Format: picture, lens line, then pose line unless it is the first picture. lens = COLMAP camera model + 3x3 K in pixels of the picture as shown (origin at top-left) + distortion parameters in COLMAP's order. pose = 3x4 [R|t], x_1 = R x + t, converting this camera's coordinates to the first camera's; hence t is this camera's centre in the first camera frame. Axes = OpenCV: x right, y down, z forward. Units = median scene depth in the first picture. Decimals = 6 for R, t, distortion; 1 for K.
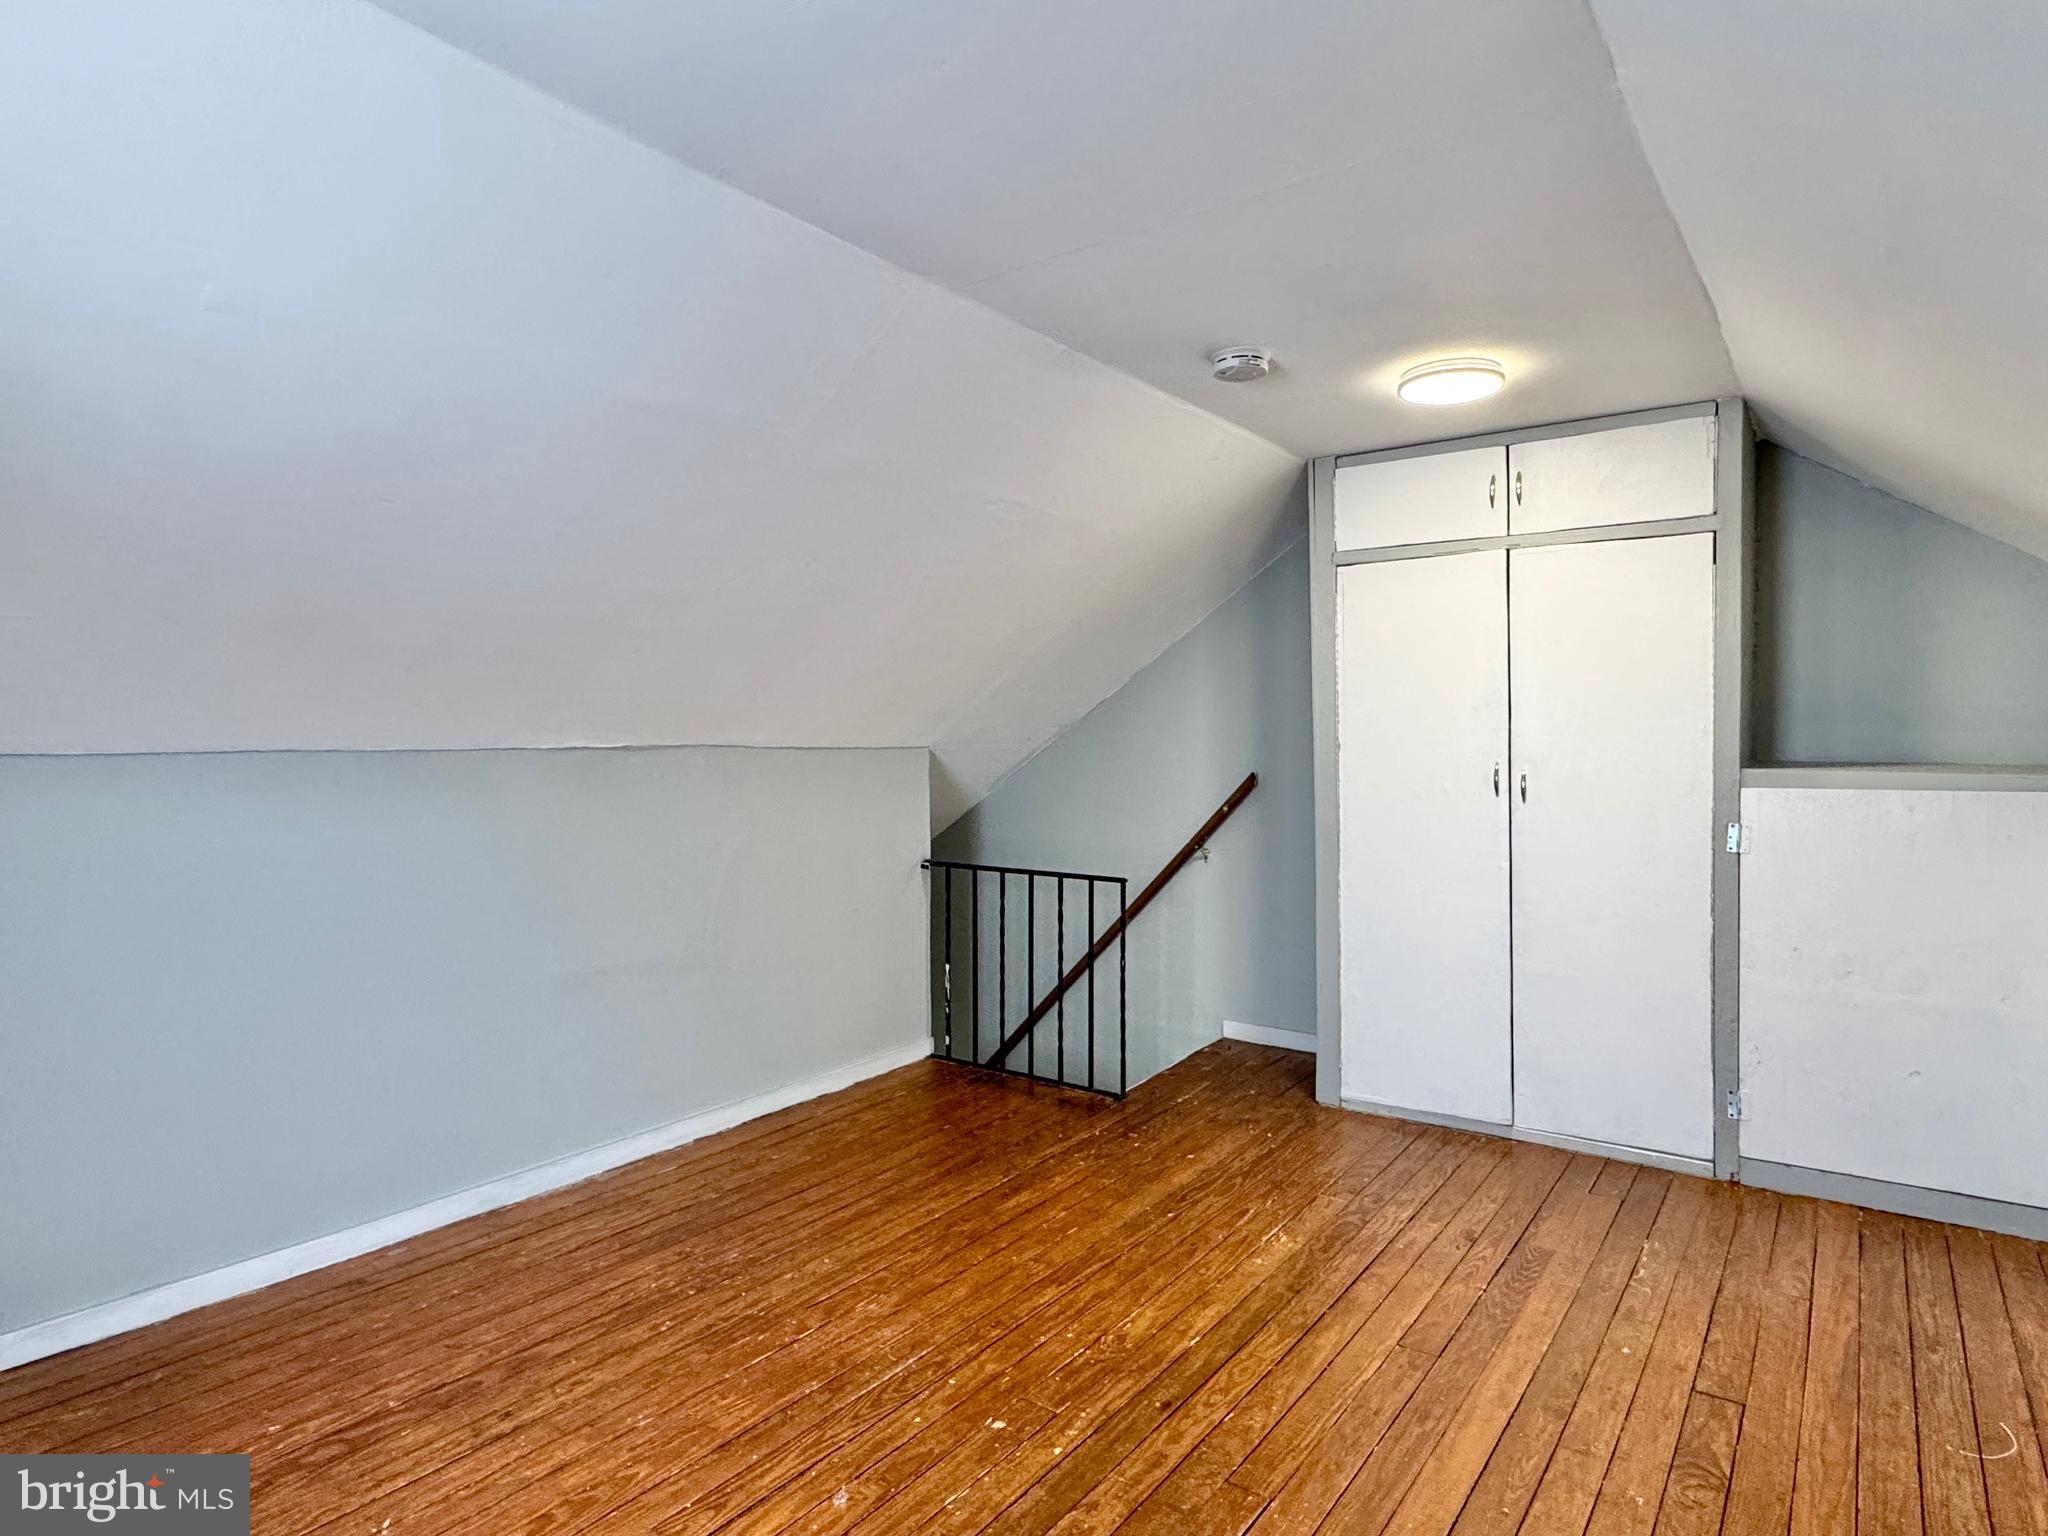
lens RADIAL K [[1138.9, 0, 1024.0], [0, 1138.9, 768.0], [0, 0, 1]] dist [-0.001594, 0.001023]
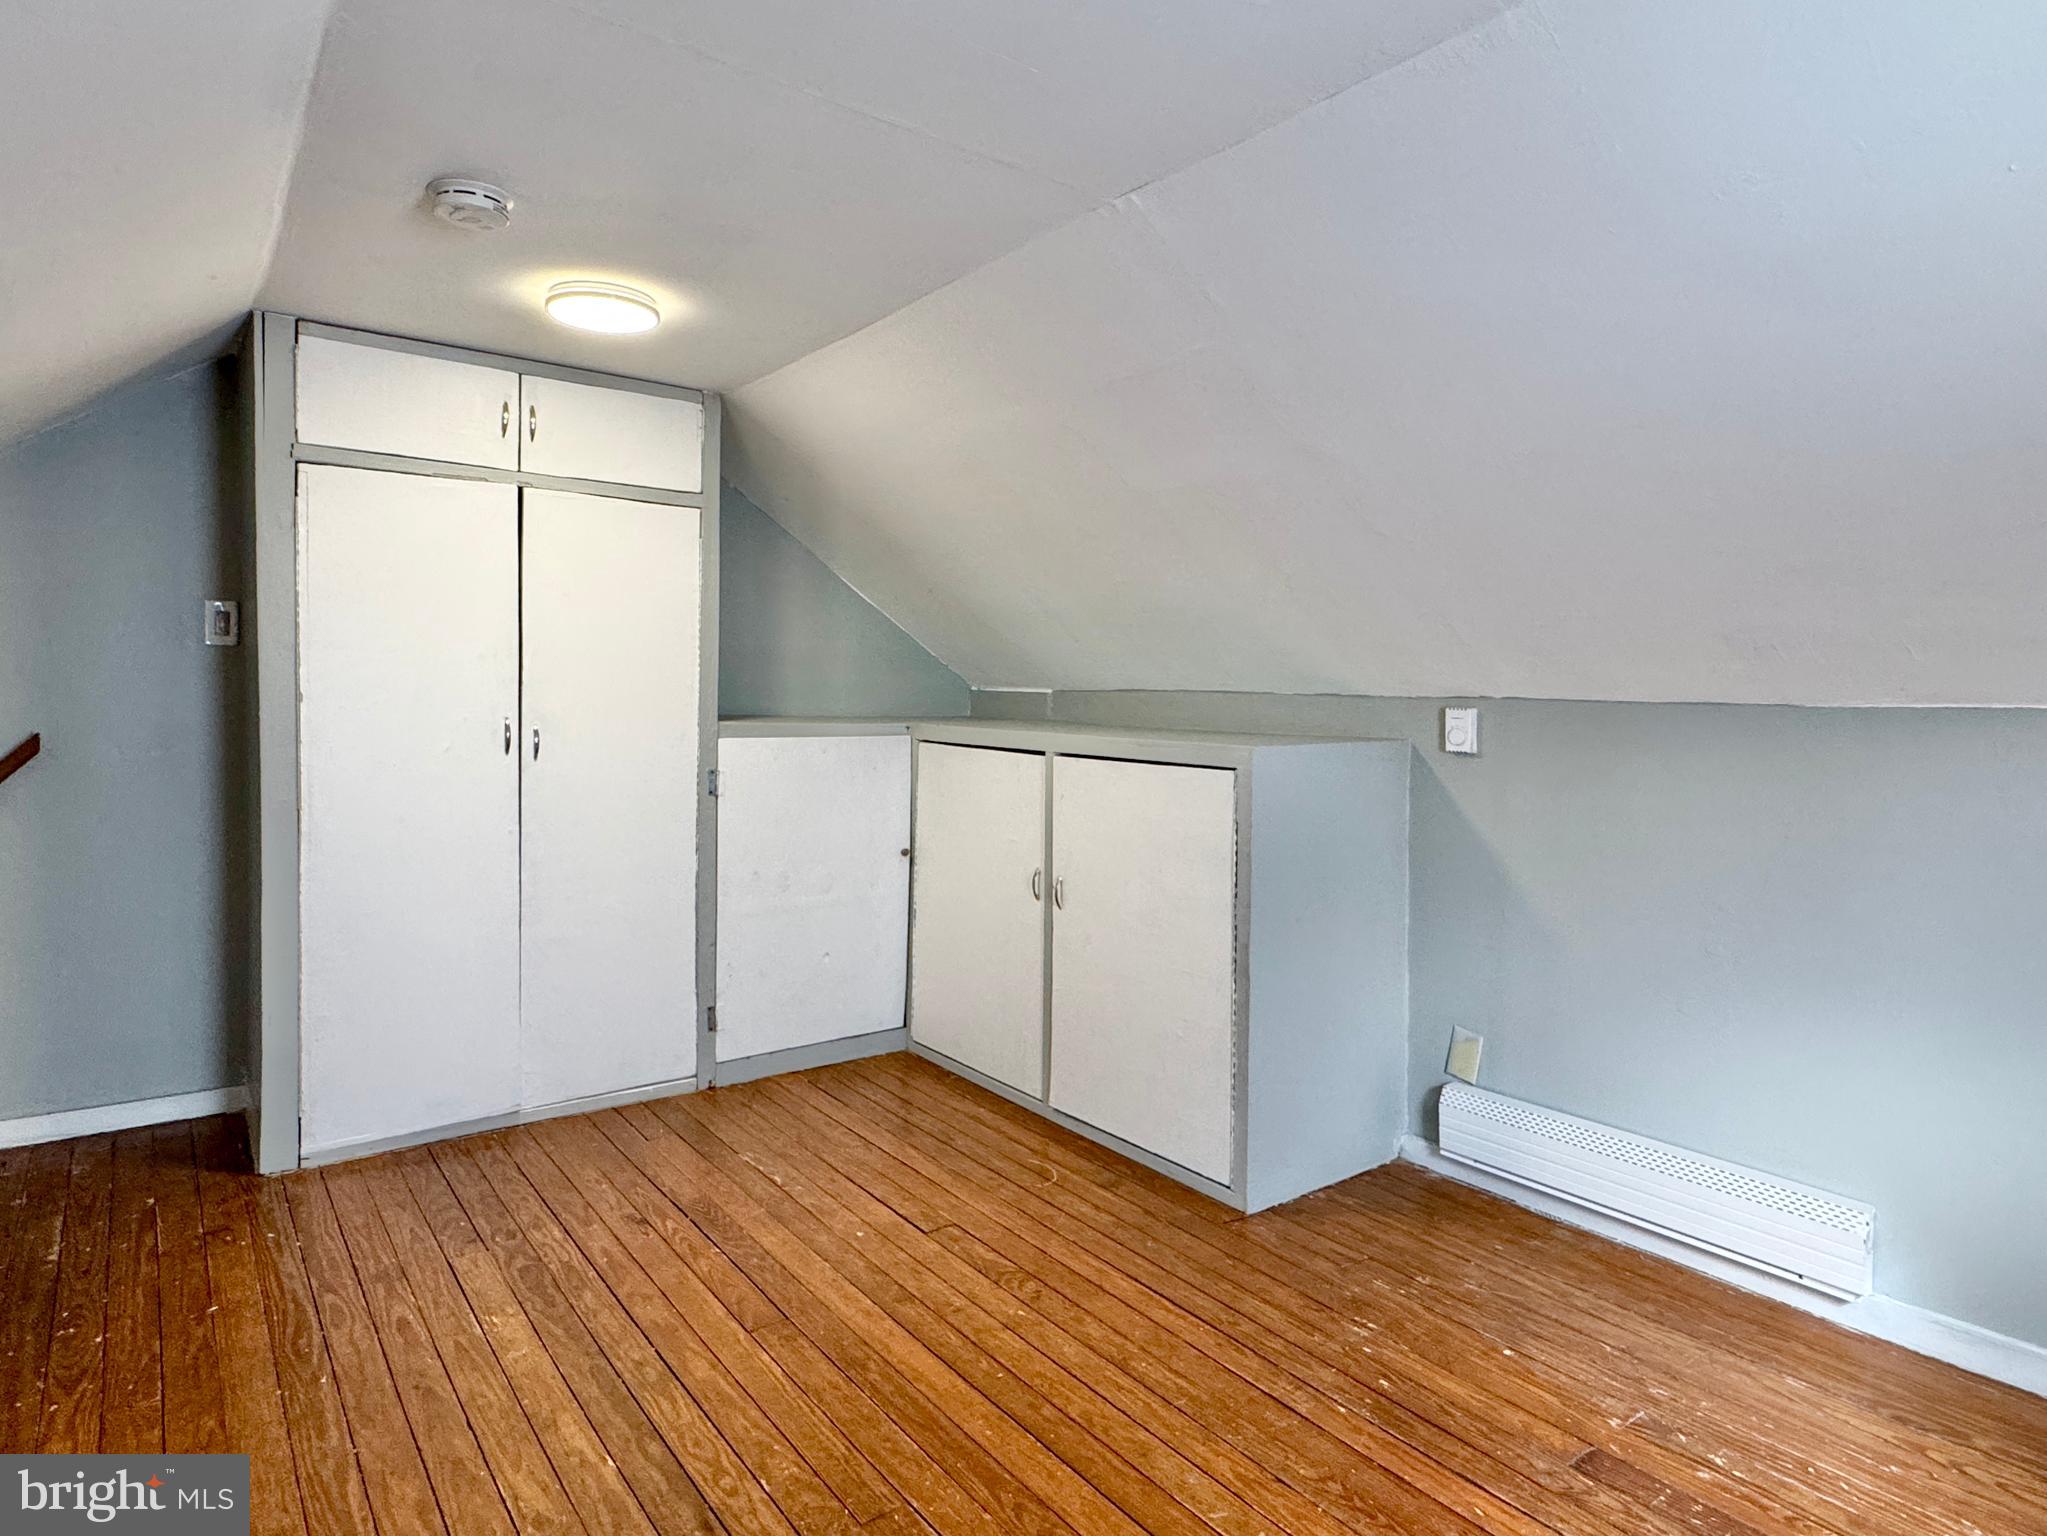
lens RADIAL K [[1184.8, 0, 1014.2], [0, 1184.8, 701.7], [0, 0, 1]] dist [-0.004095, 0.000414]
pose [[0.287048, 0.004842, 0.957904, -0.414993], [0.005699, 0.999961, -0.006762, -0.009137], [-0.957899, 0.007400, 0.287009, 0.372333]]
